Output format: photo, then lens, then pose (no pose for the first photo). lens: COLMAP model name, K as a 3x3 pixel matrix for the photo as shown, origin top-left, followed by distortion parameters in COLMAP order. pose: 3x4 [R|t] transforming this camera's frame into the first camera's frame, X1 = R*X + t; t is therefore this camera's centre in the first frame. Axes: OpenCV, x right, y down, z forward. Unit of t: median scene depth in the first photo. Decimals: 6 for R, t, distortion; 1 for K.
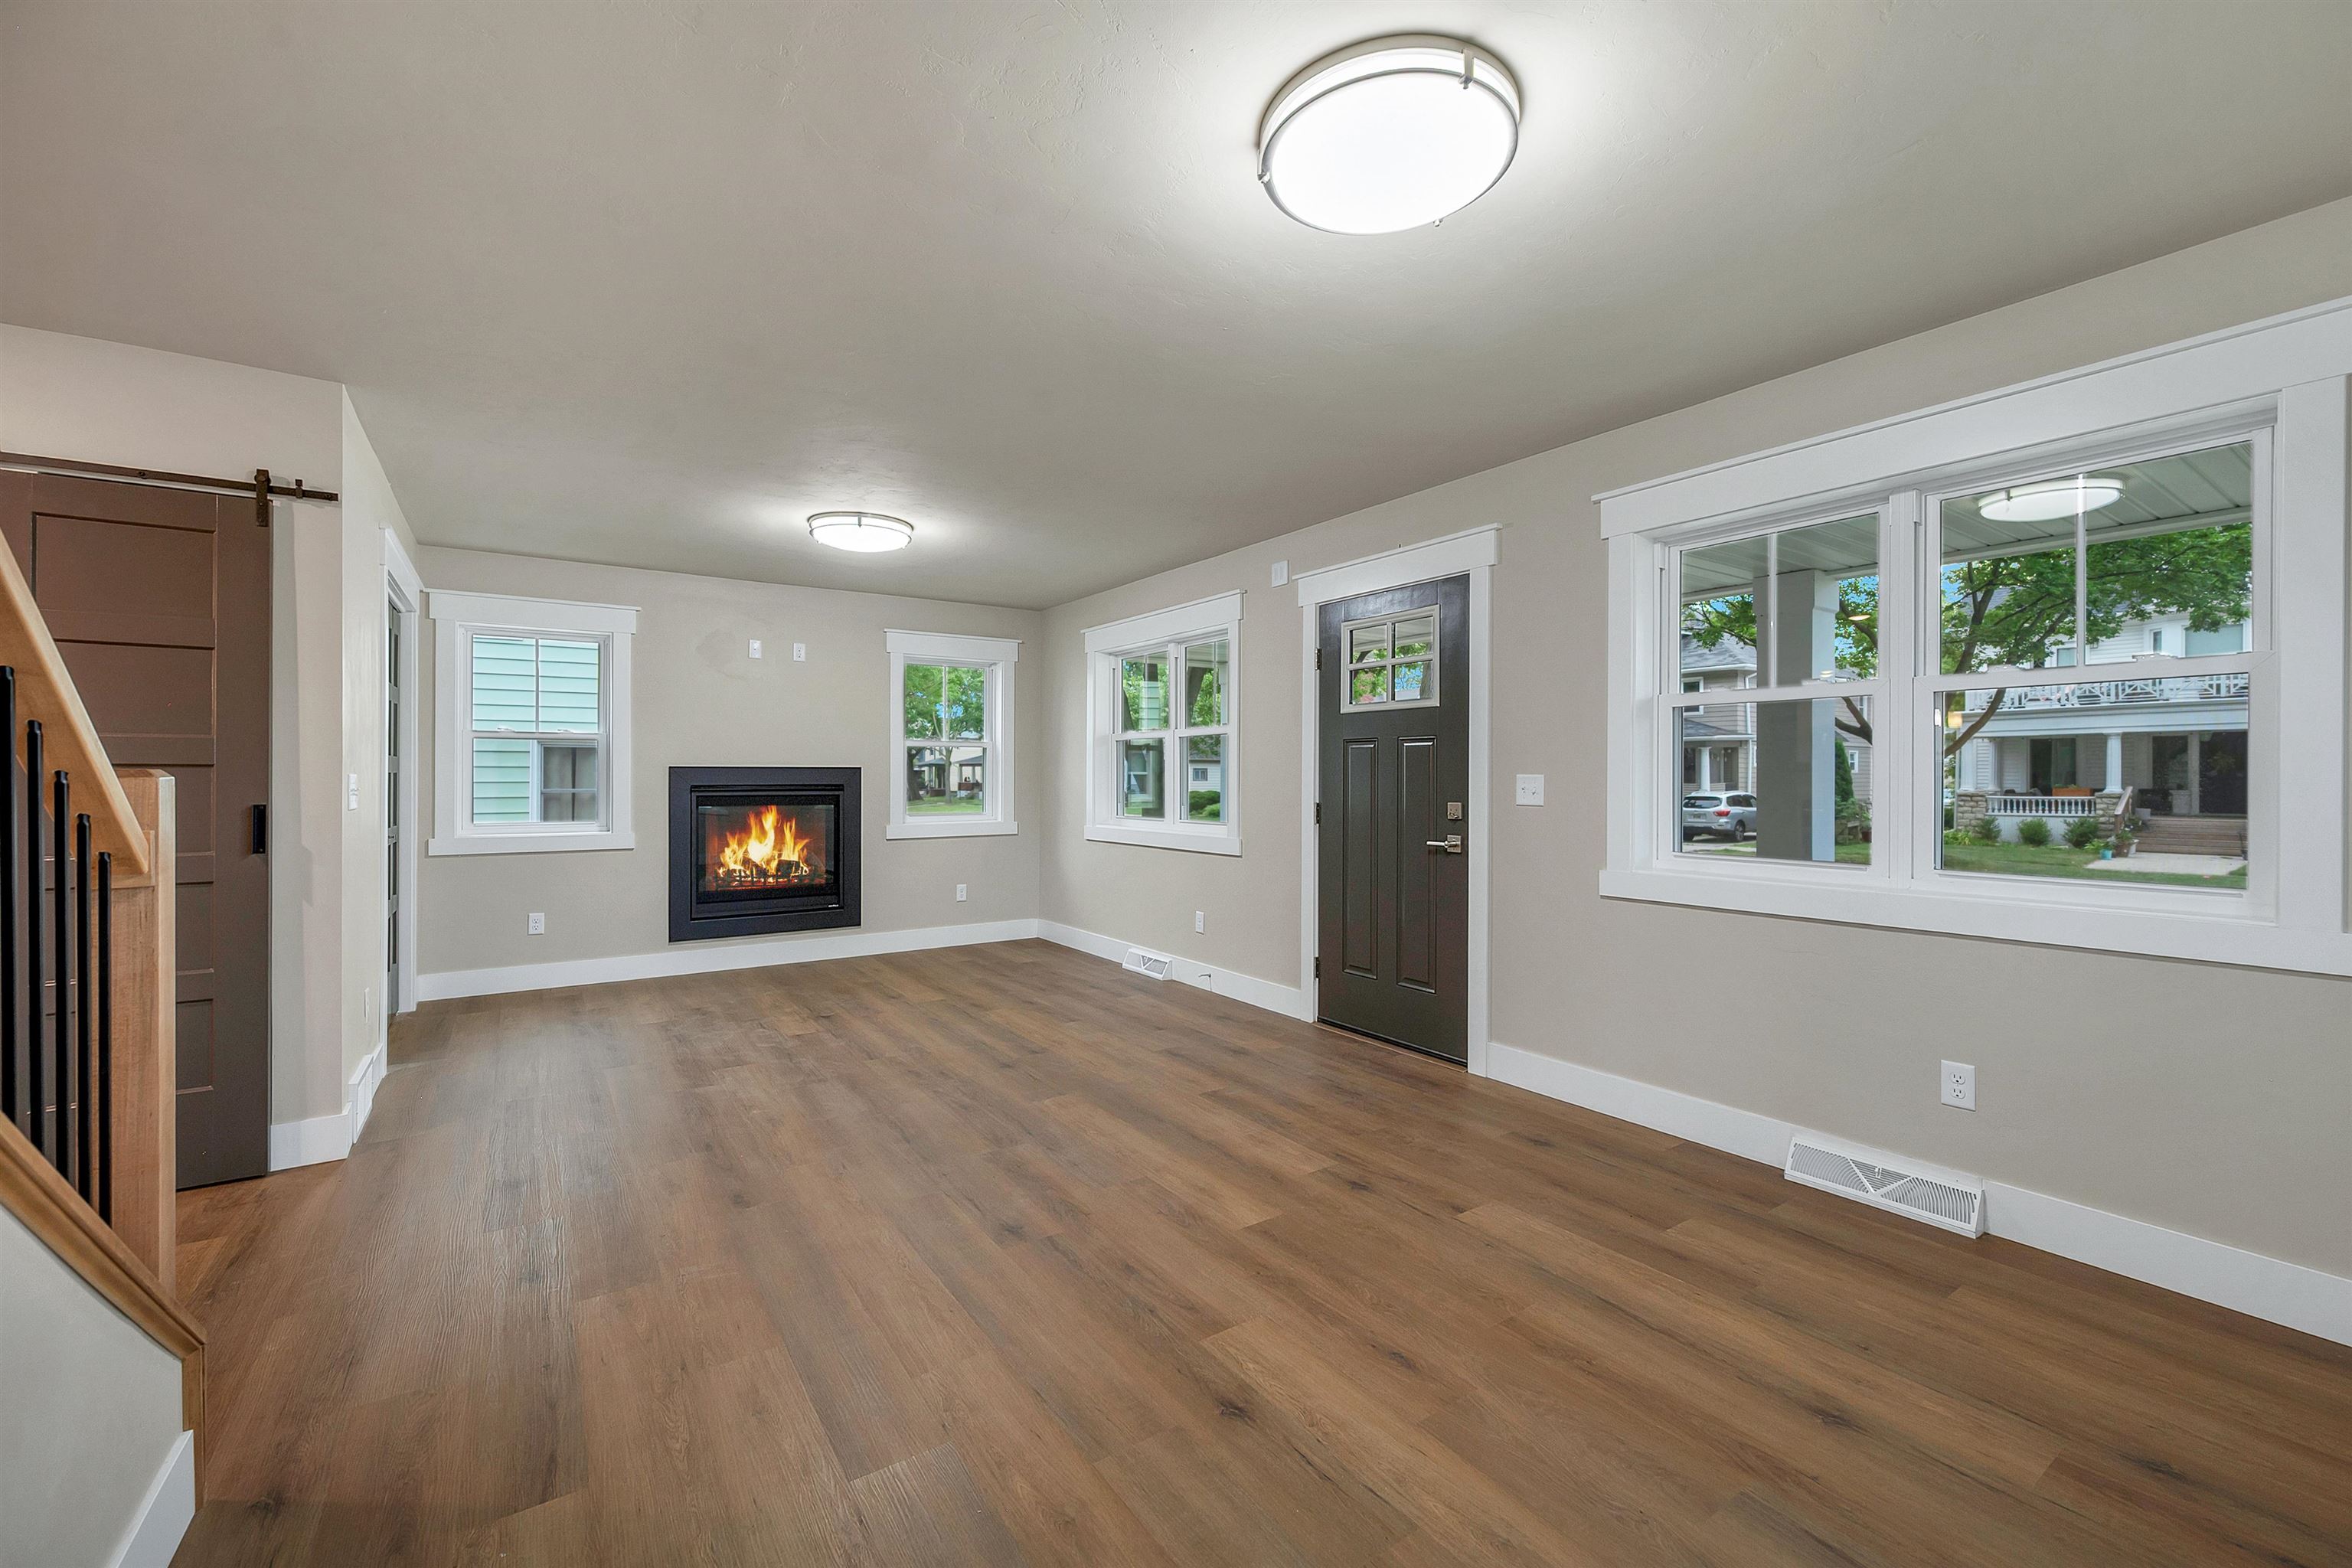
lens RADIAL K [[959.5, 0, 1196.2], [0, 959.5, 778.2], [0, 0, 1]] dist [-0.003784, -0.000308]
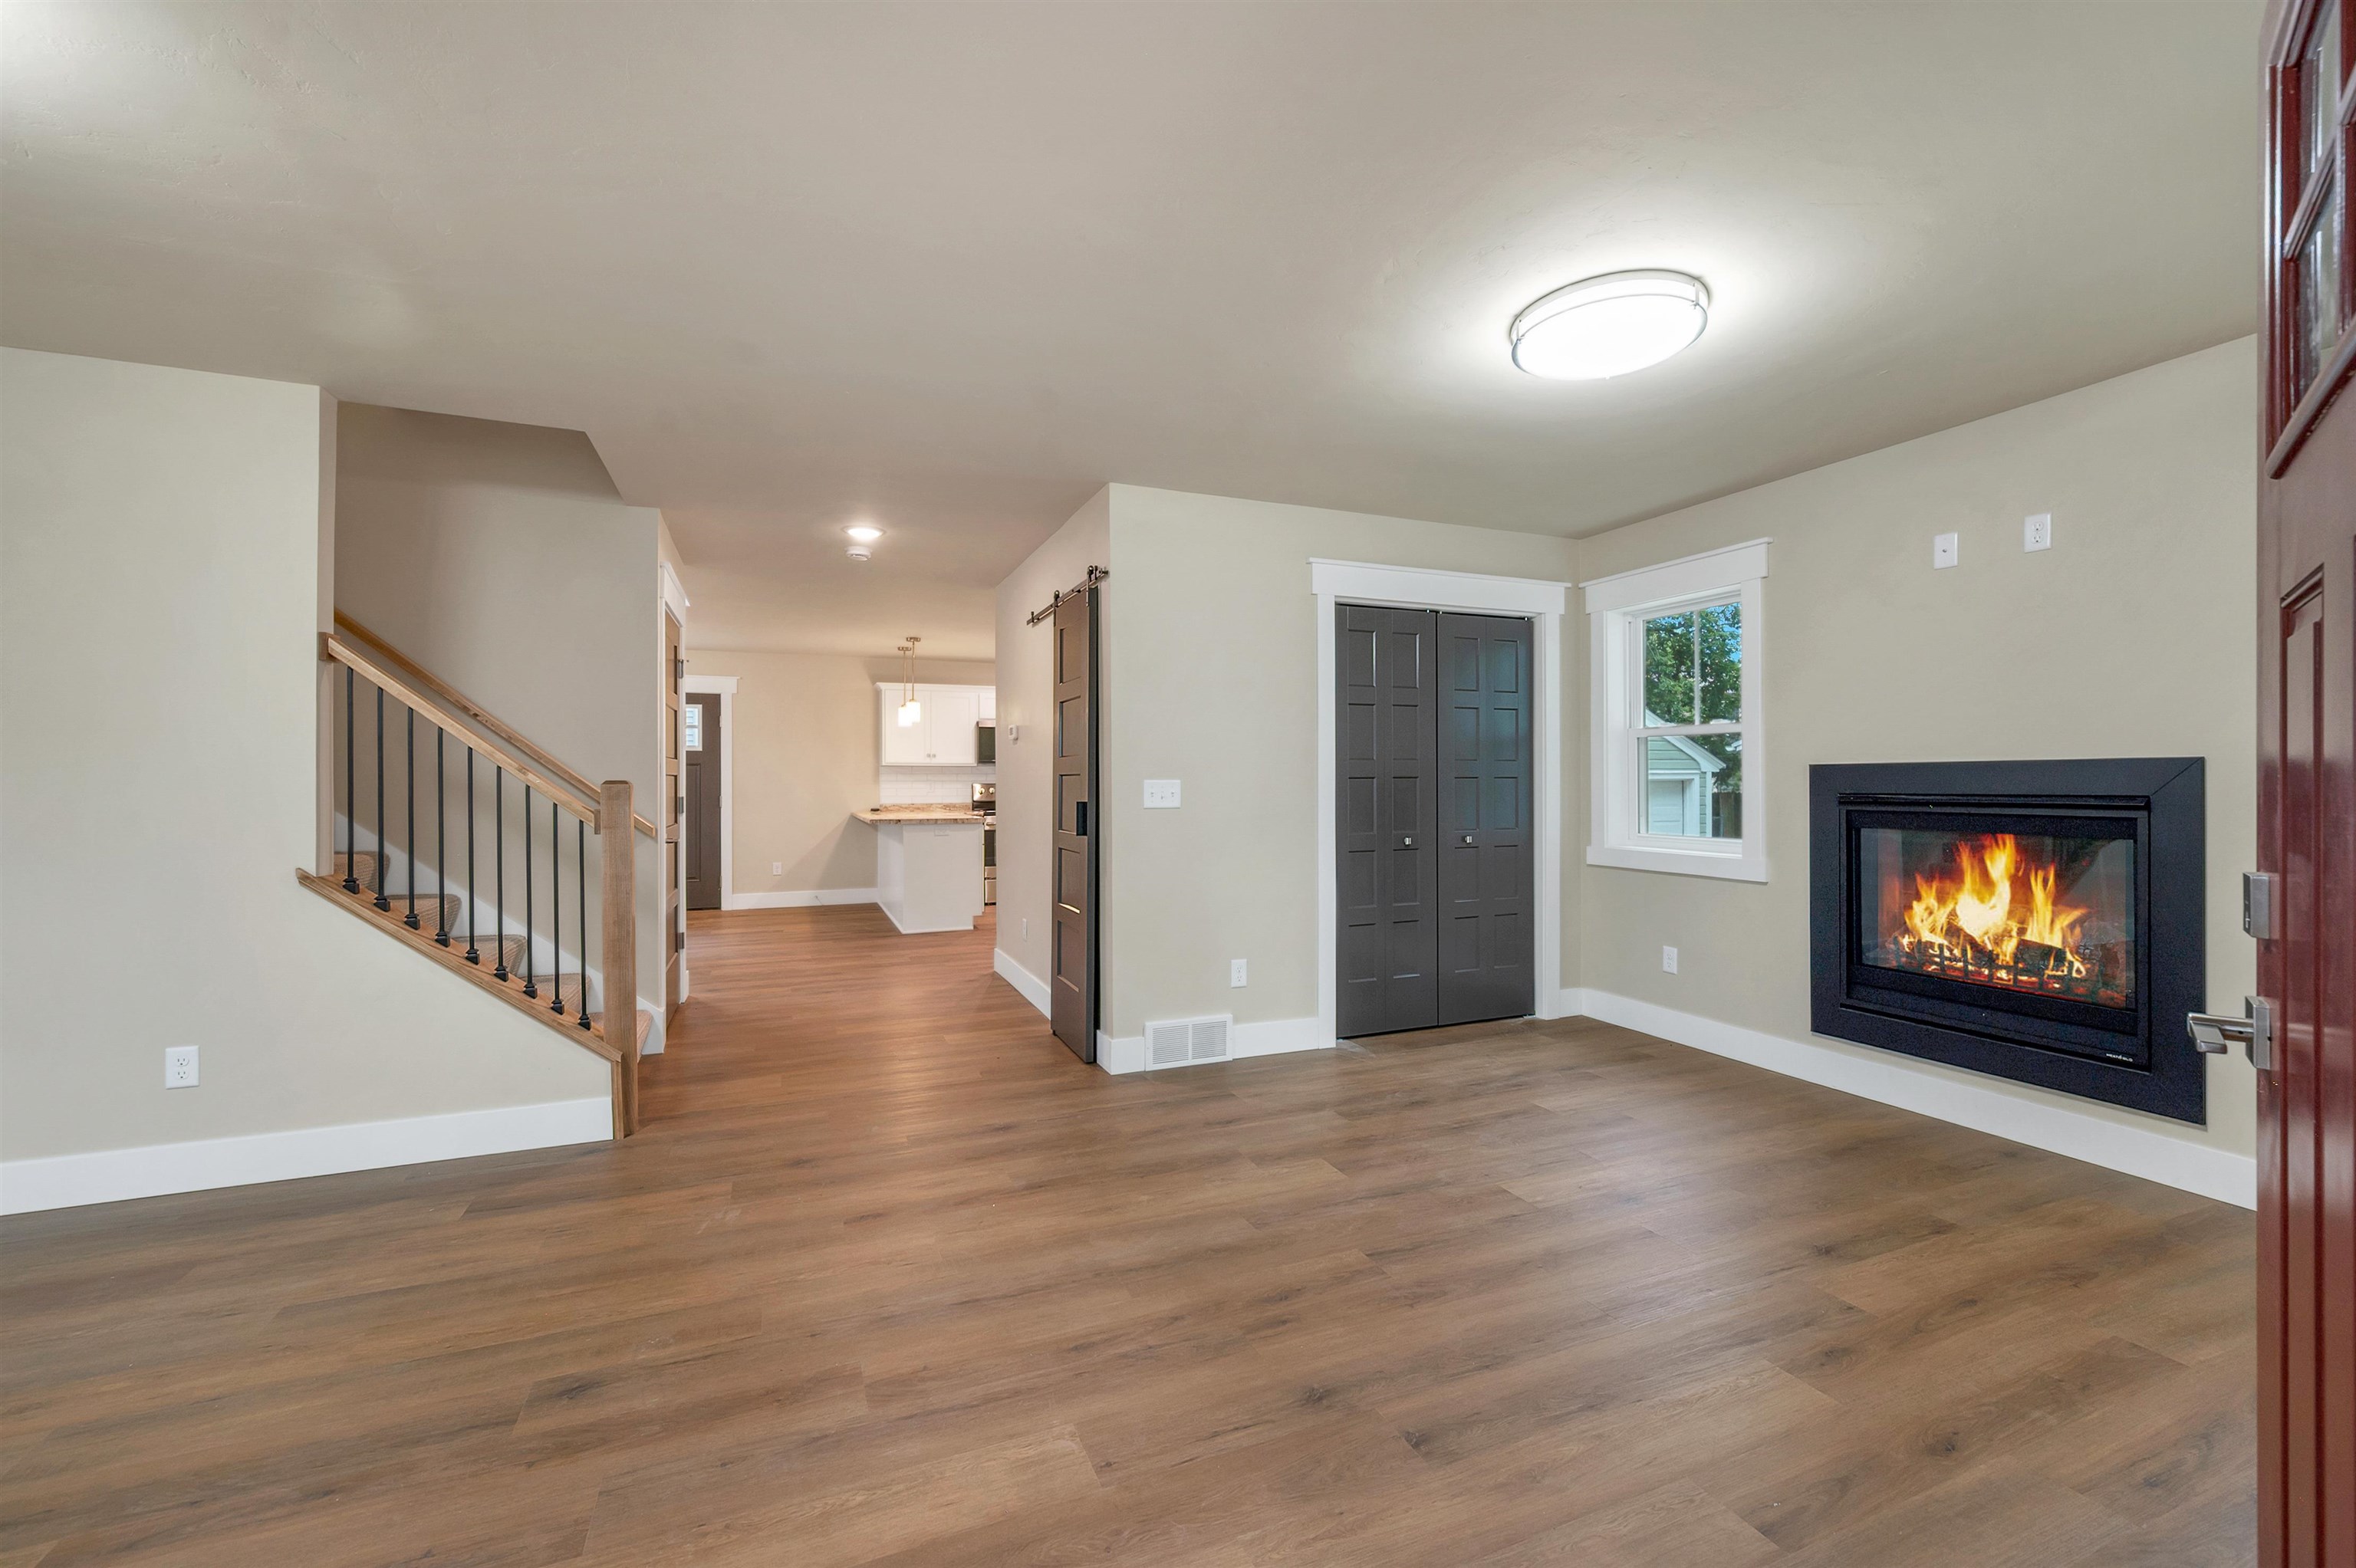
lens RADIAL K [[961.1, 0, 1198.3], [0, 961.1, 778.2], [0, 0, 1]] dist [-0.003784, -0.000308]
pose [[-0.223627, -0.006696, -0.974652, 0.183713], [0.001224, 0.999974, -0.007151, 0.000176], [0.974674, -0.002793, -0.223613, 0.700667]]
